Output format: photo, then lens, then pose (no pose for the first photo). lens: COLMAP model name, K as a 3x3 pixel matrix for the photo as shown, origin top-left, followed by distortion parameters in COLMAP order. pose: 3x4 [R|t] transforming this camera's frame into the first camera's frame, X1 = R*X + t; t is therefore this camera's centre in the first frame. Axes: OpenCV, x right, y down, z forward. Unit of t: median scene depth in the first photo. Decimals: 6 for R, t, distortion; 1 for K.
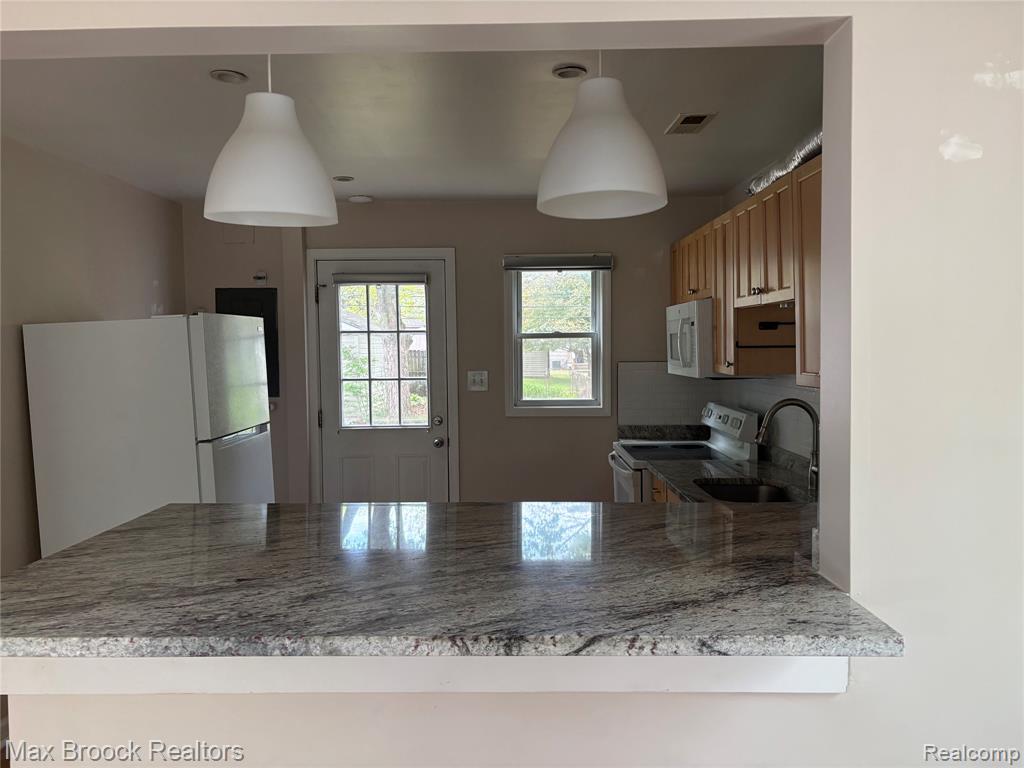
lens RADIAL K [[780.4, 0, 512.0], [0, 780.4, 384.0], [0, 0, 1]] dist [0.089887, -0.112626]
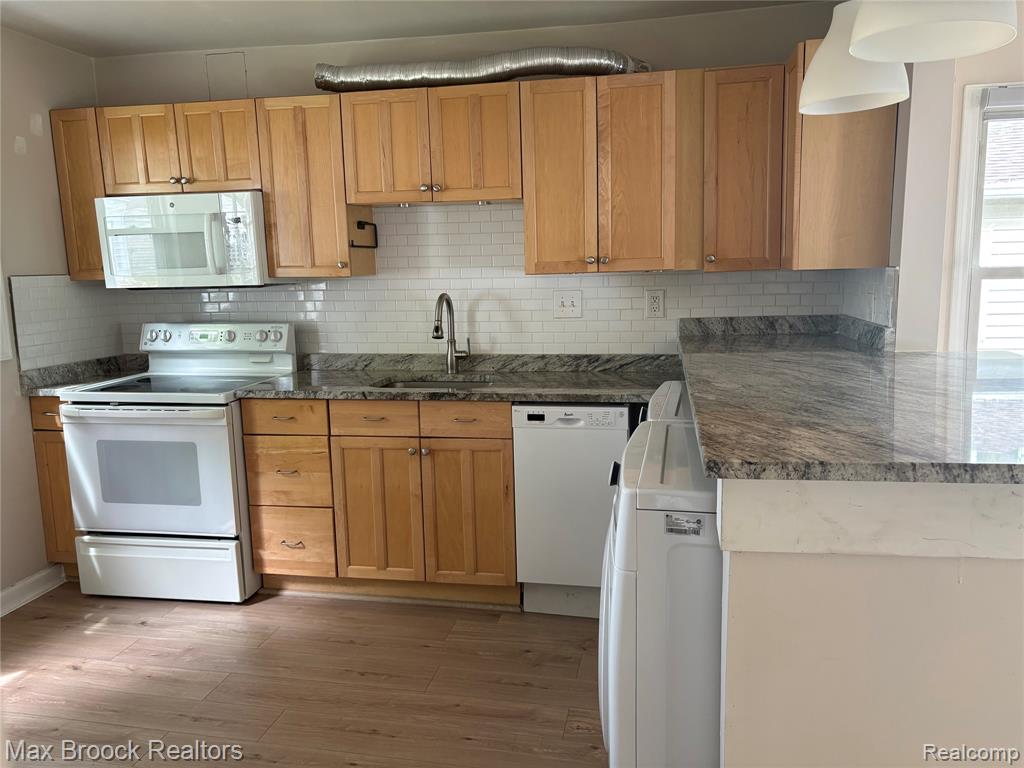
lens RADIAL K [[780.4, 0, 512.0], [0, 780.4, 384.0], [0, 0, 1]] dist [0.089887, -0.112626]
pose [[0.190535, -0.141968, 0.971361, -0.540954], [0.072946, 0.988800, 0.130208, 0.006814], [-0.978967, 0.046048, 0.198757, 0.540724]]
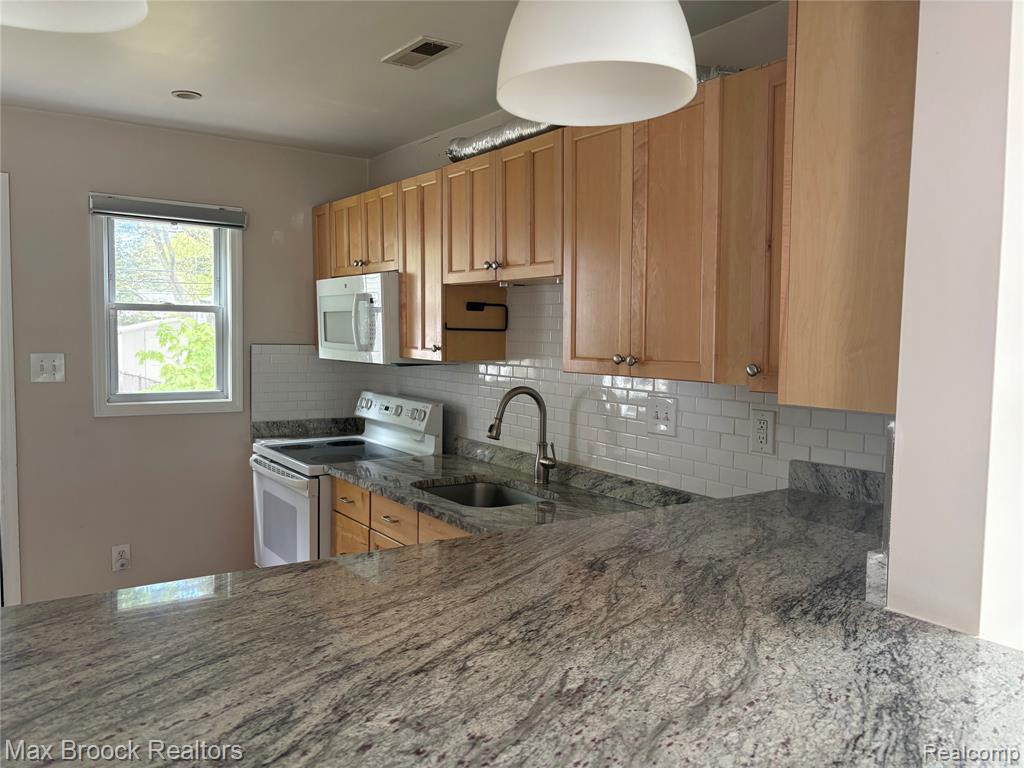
lens RADIAL K [[780.4, 0, 512.0], [0, 780.4, 384.0], [0, 0, 1]] dist [0.089887, -0.112626]
pose [[0.818878, -0.013795, 0.573802, -0.134356], [0.004172, 0.999828, 0.018084, -0.000537], [-0.573953, -0.012415, 0.818794, 0.207748]]
